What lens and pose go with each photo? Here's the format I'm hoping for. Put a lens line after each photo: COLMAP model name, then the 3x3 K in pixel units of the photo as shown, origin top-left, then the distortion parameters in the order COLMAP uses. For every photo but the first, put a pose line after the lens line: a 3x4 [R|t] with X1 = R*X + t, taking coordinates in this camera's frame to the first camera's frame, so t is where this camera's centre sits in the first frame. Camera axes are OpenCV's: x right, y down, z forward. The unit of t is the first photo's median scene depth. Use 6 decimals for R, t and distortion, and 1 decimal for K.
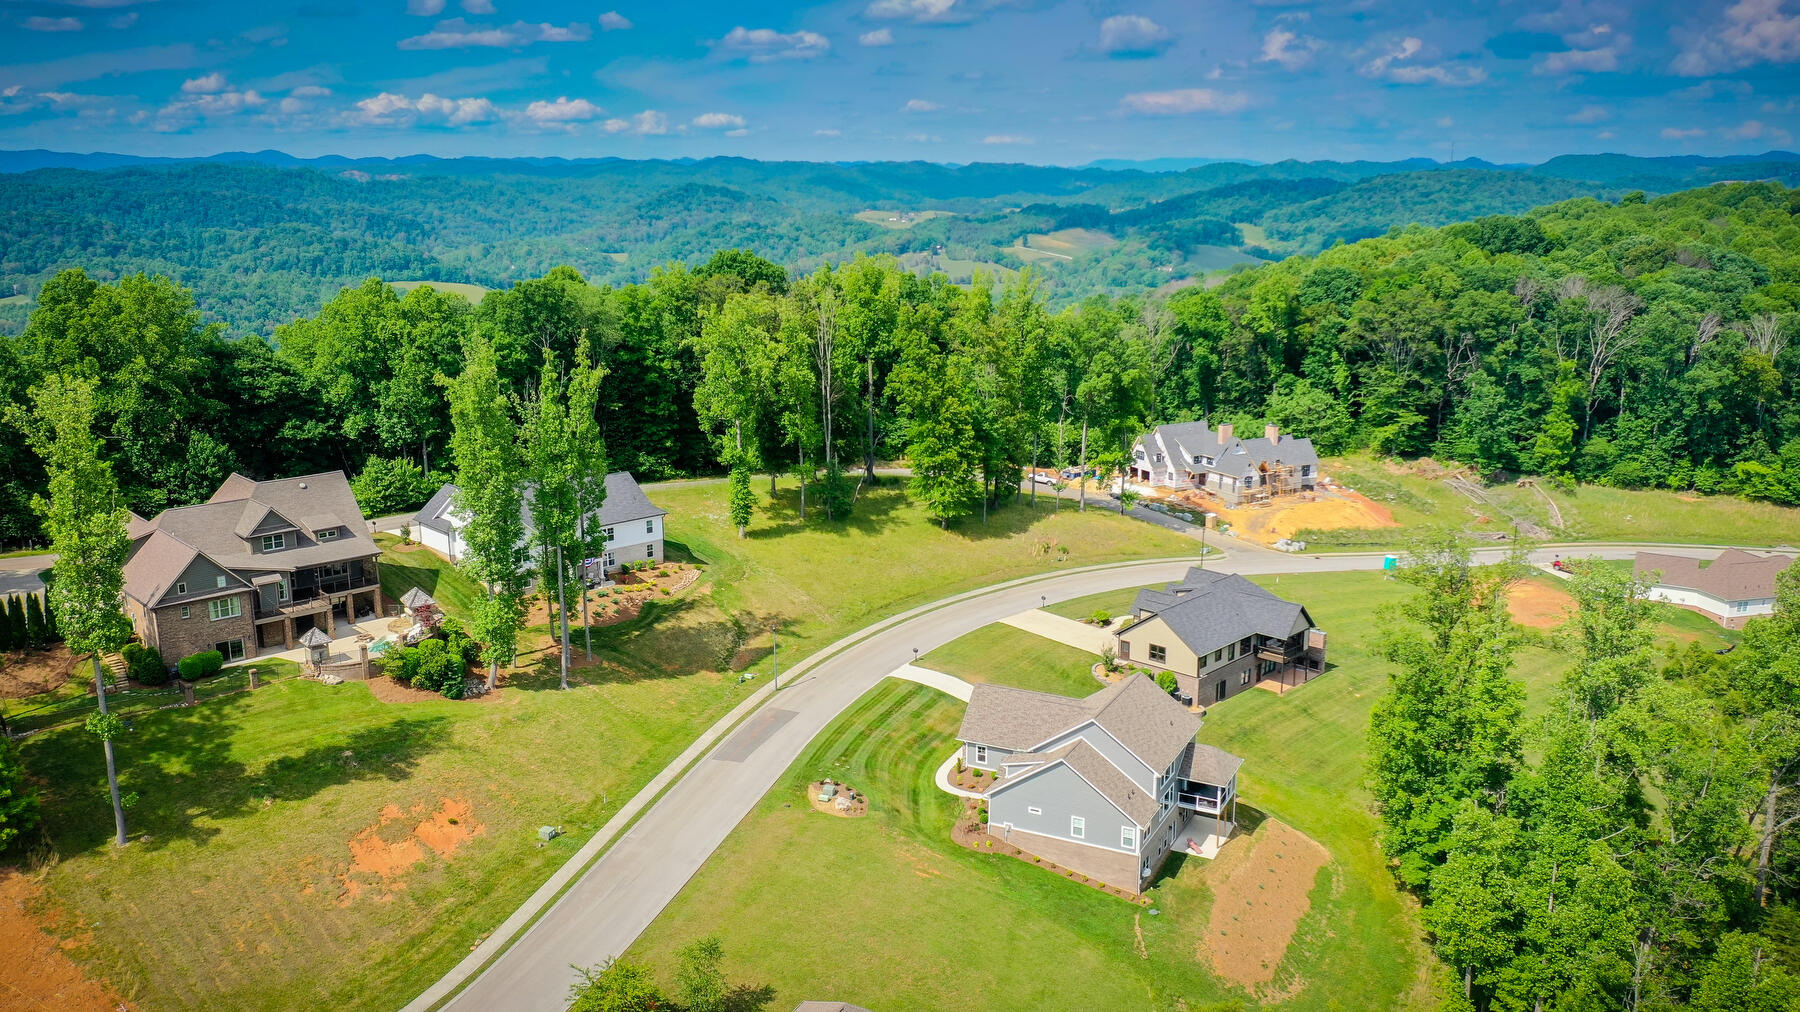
lens RADIAL K [[1361.1, 0, 894.5], [0, 1361.1, 451.7], [0, 0, 1]] dist [0.001250, 0.006985]
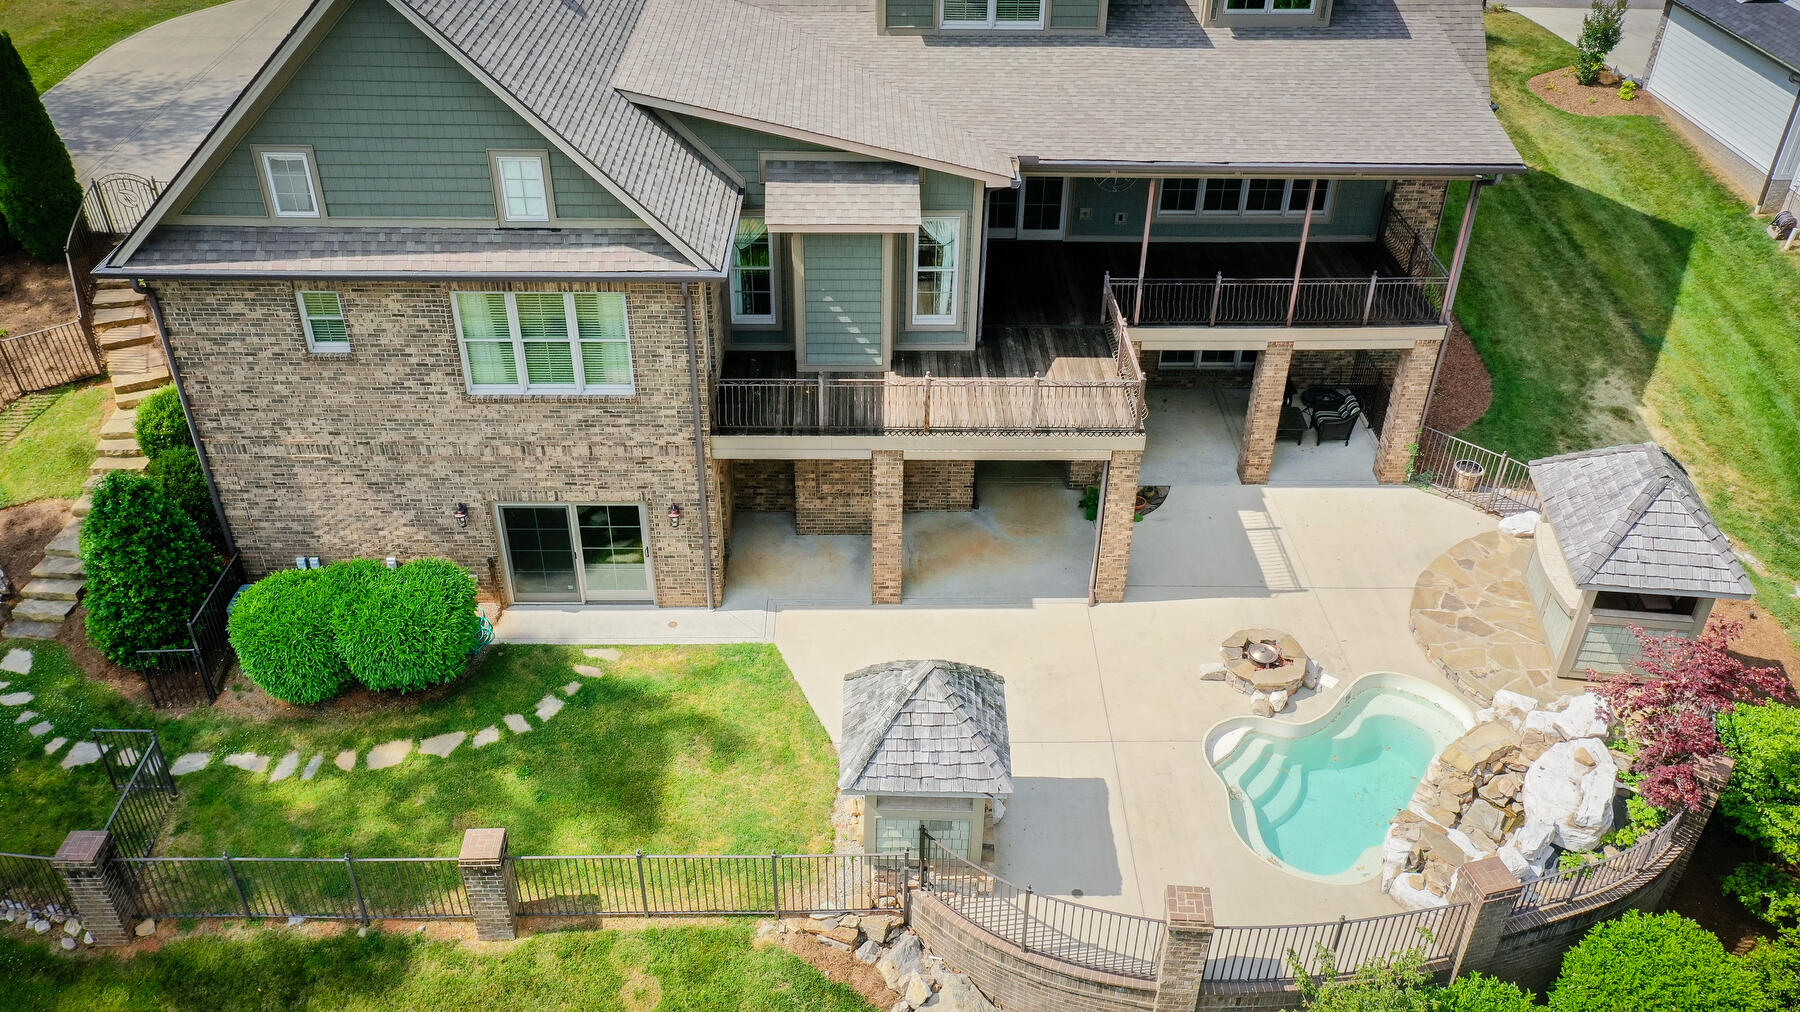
lens RADIAL K [[1361.1, 0, 894.5], [0, 1361.1, 451.7], [0, 0, 1]] dist [0.001250, 0.006985]
pose [[0.727584, 0.398415, -0.558469, -0.330510], [-0.148728, 0.886320, 0.438540, 0.042238], [0.669703, -0.236015, 0.704127, 0.833923]]
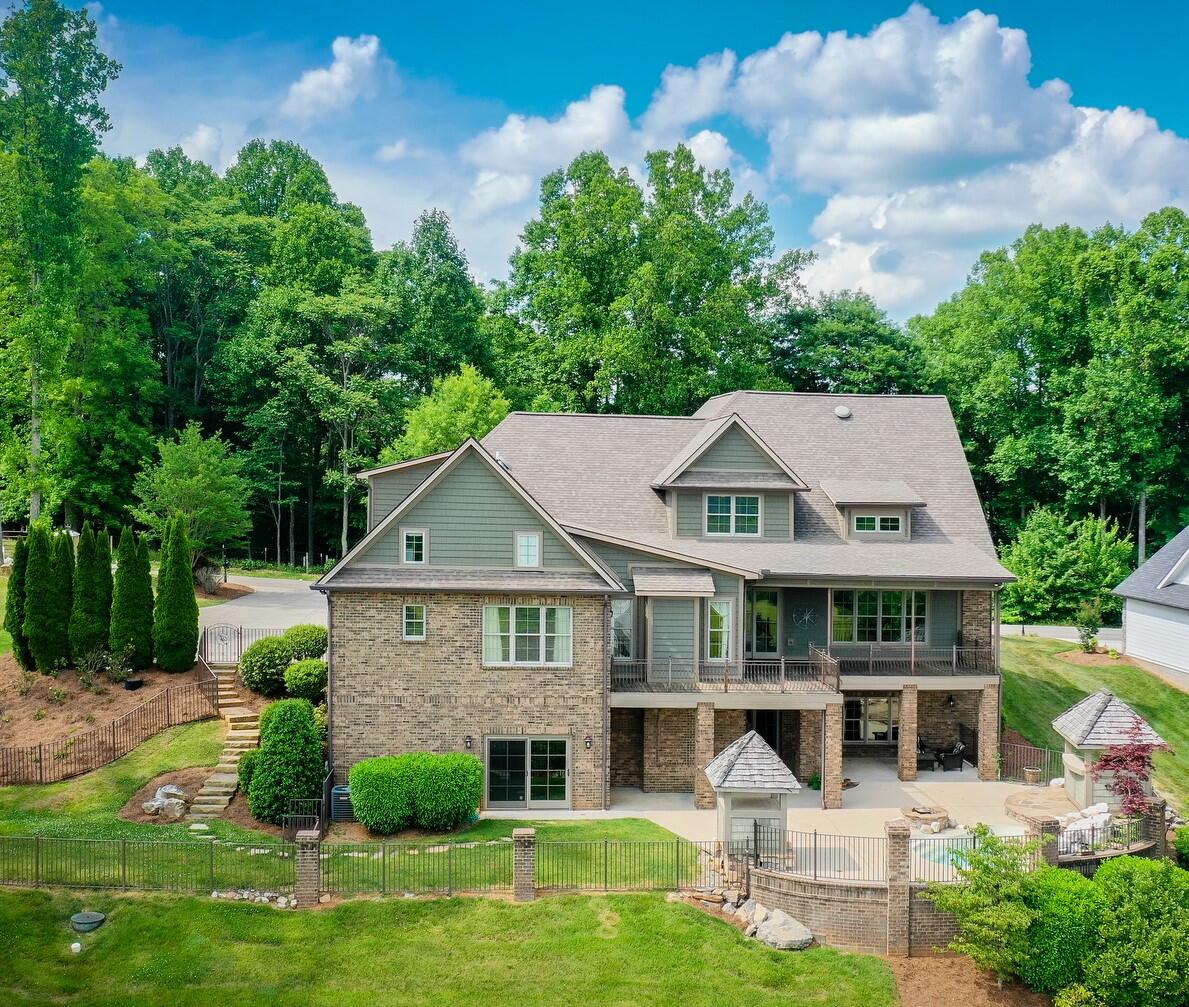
lens RADIAL K [[1414.6, 0, 705.5], [0, 1414.6, 502.7], [0, 0, 1]] dist [0.000353, -0.007919]
pose [[0.811410, 0.030380, -0.583688, -0.241220], [-0.131163, 0.982642, -0.131190, 0.112870], [0.569570, 0.183008, 0.801310, 0.689349]]
